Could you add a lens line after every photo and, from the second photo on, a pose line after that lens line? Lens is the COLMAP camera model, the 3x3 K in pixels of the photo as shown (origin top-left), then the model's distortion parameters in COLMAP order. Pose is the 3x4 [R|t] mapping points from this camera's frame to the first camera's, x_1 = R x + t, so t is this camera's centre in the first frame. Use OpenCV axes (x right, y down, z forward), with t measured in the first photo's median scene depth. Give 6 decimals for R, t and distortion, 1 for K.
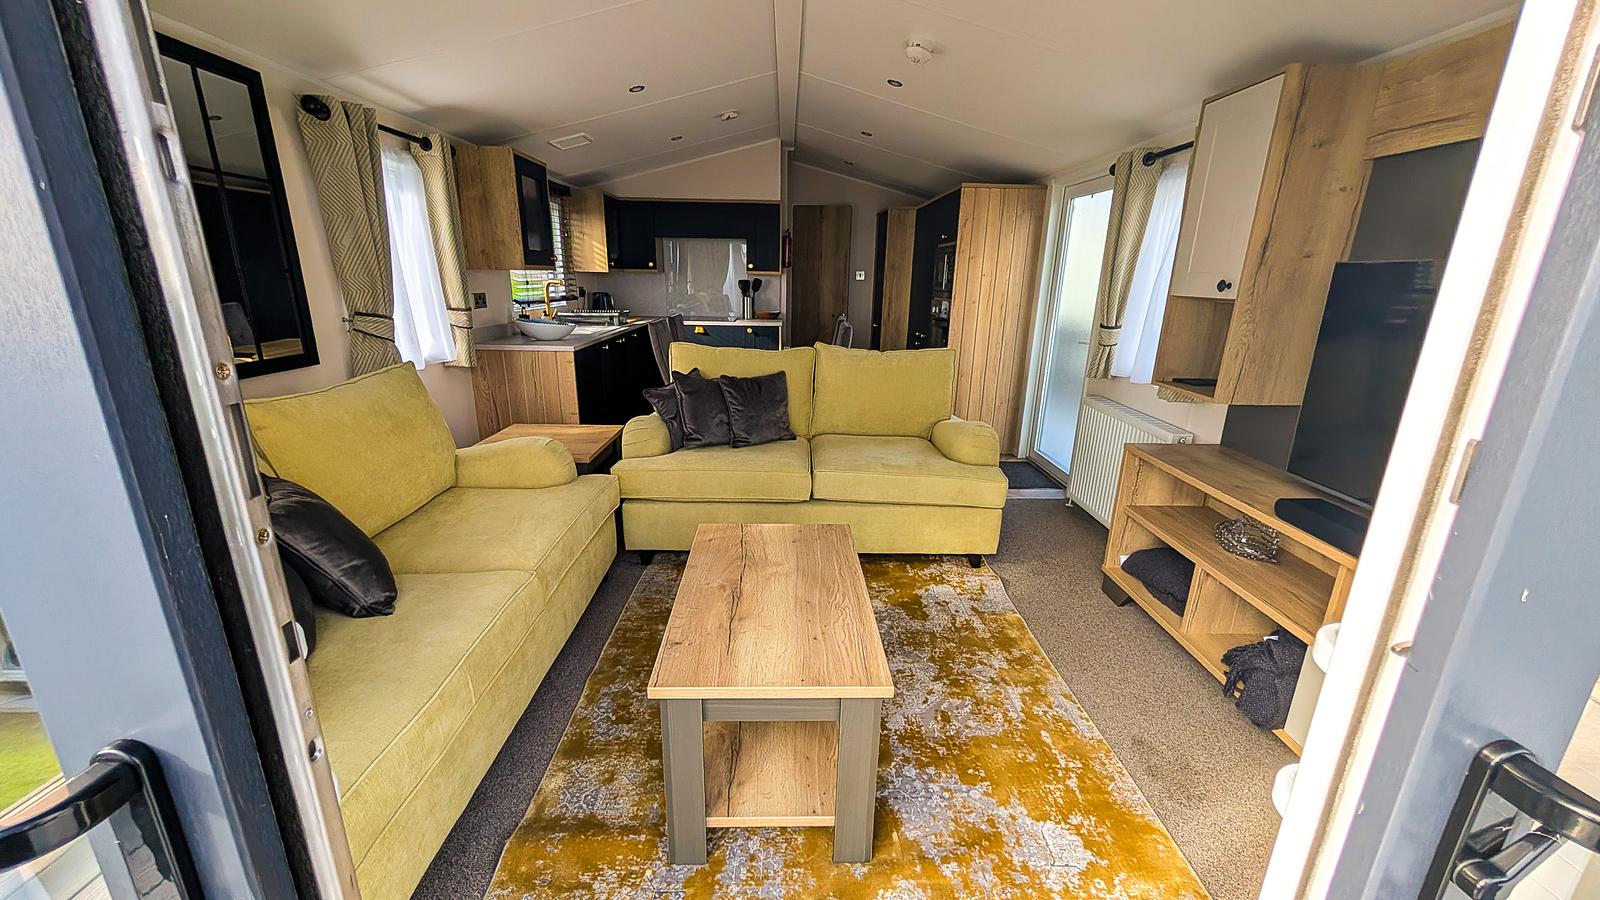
lens RADIAL K [[595.7, 0, 800.0], [0, 595.7, 450.0], [0, 0, 1]] dist [-0.002672, 0.000077]
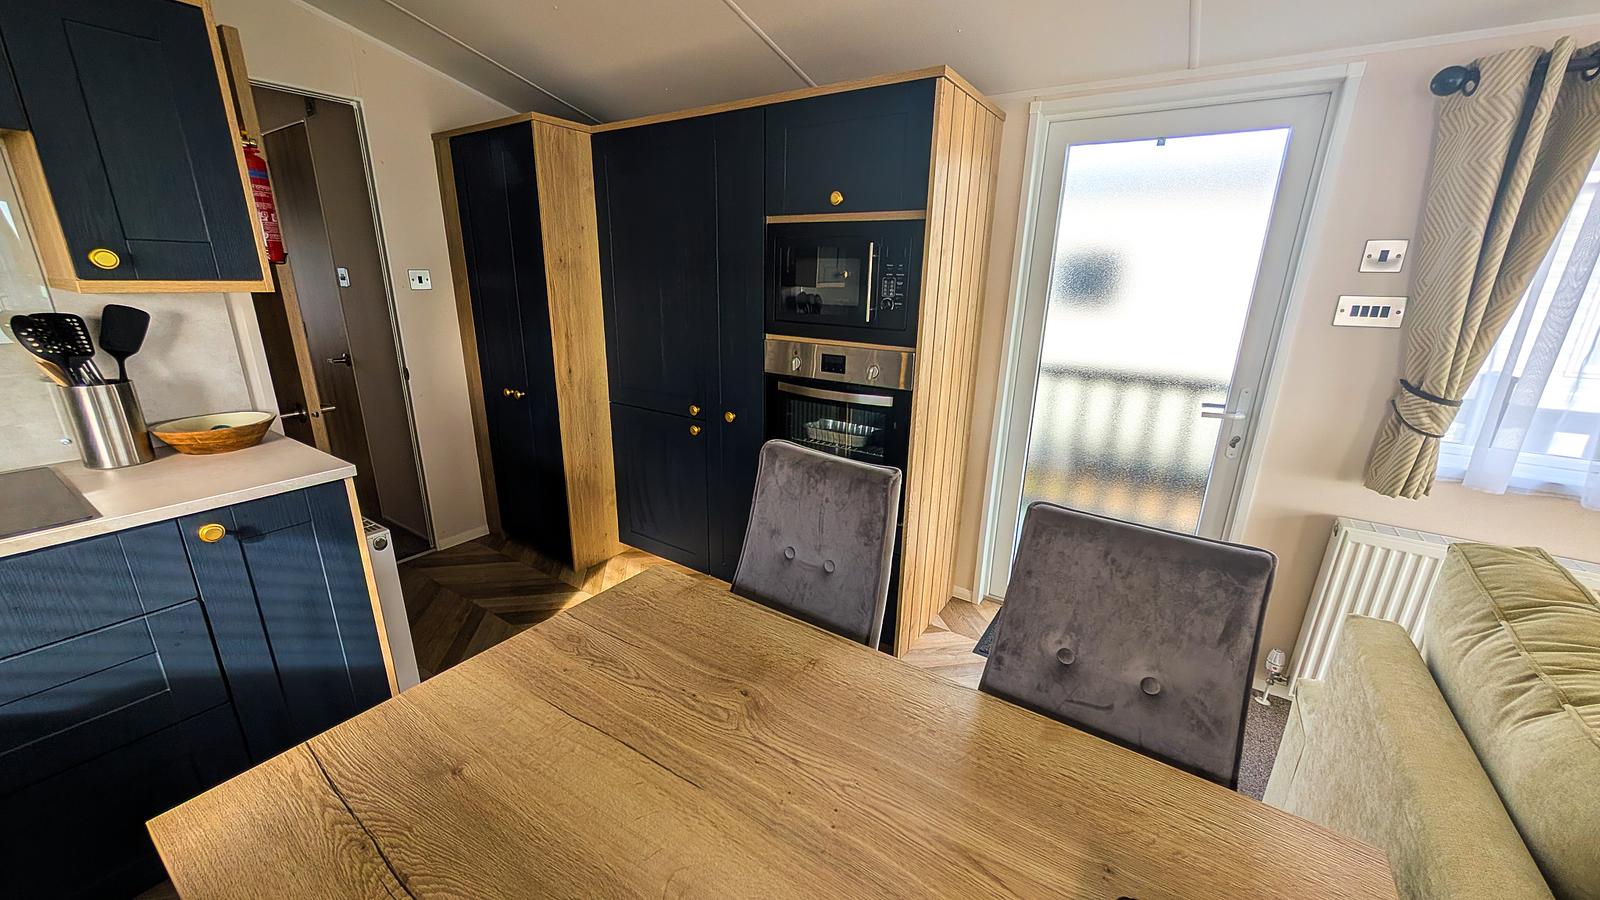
lens RADIAL K [[595.7, 0, 800.0], [0, 595.7, 450.0], [0, 0, 1]] dist [-0.002672, 0.000077]
pose [[0.571137, -0.239620, 0.785102, -0.122006], [0.226256, 0.965349, 0.130039, -0.199633], [-0.789057, 0.103363, 0.605562, 0.634752]]
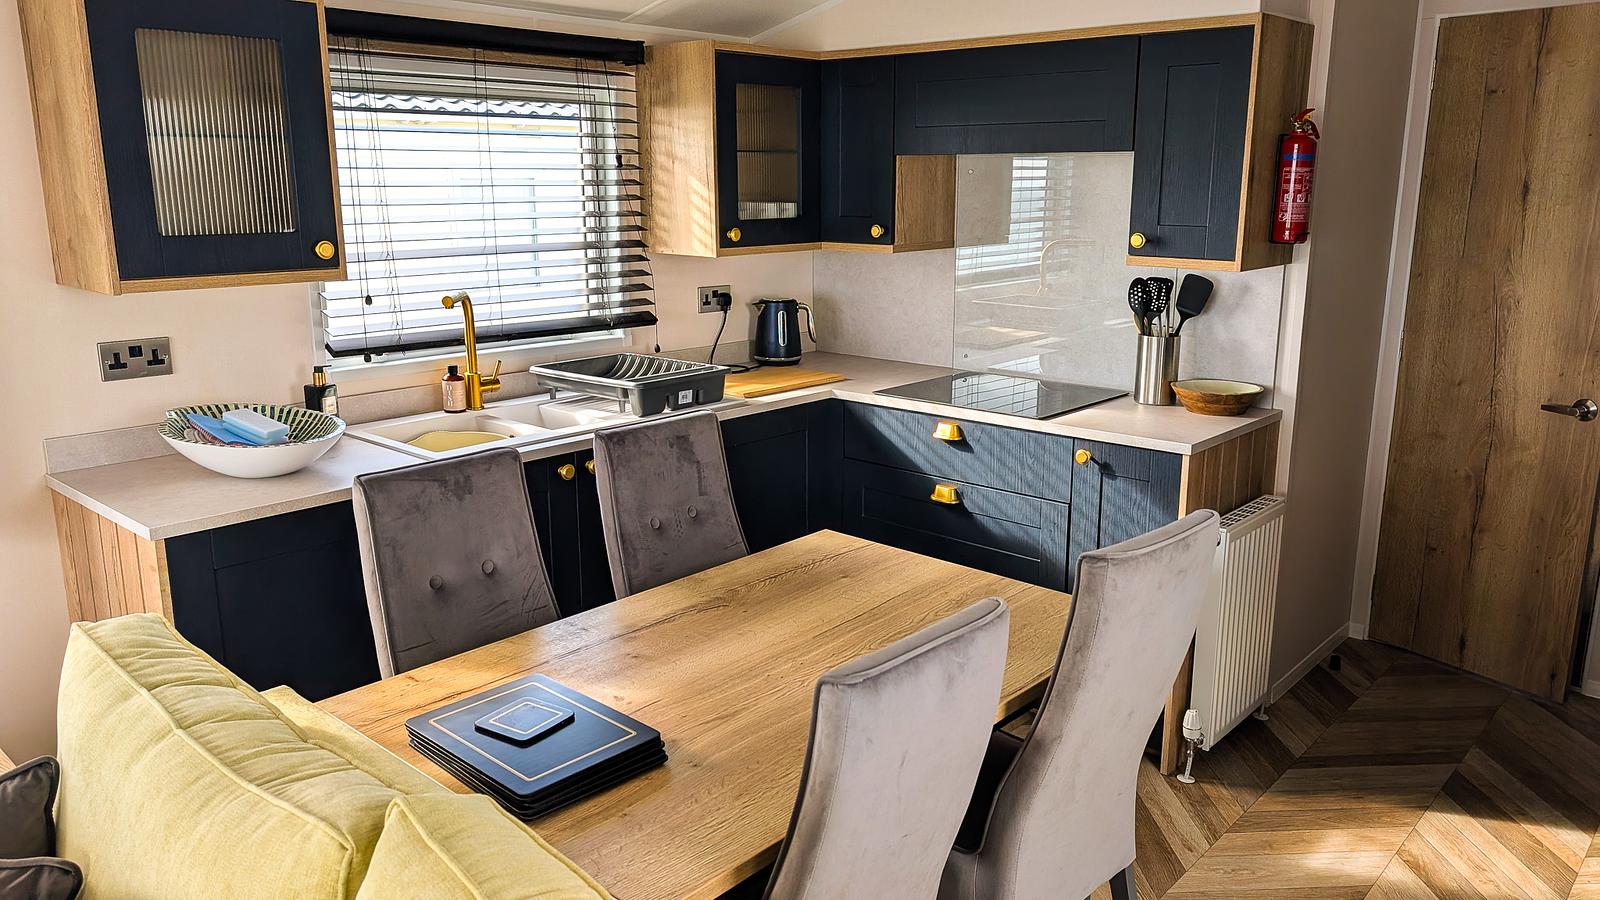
lens RADIAL K [[1161.2, 0, 800.0], [0, 1161.2, 450.0], [0, 0, 1]] dist [-0.002821, -0.000358]
pose [[0.720751, 0.141068, -0.678688, 0.195333], [-0.184190, 0.982852, 0.008685, -0.173841], [0.668275, 0.118747, 0.734375, 0.458993]]
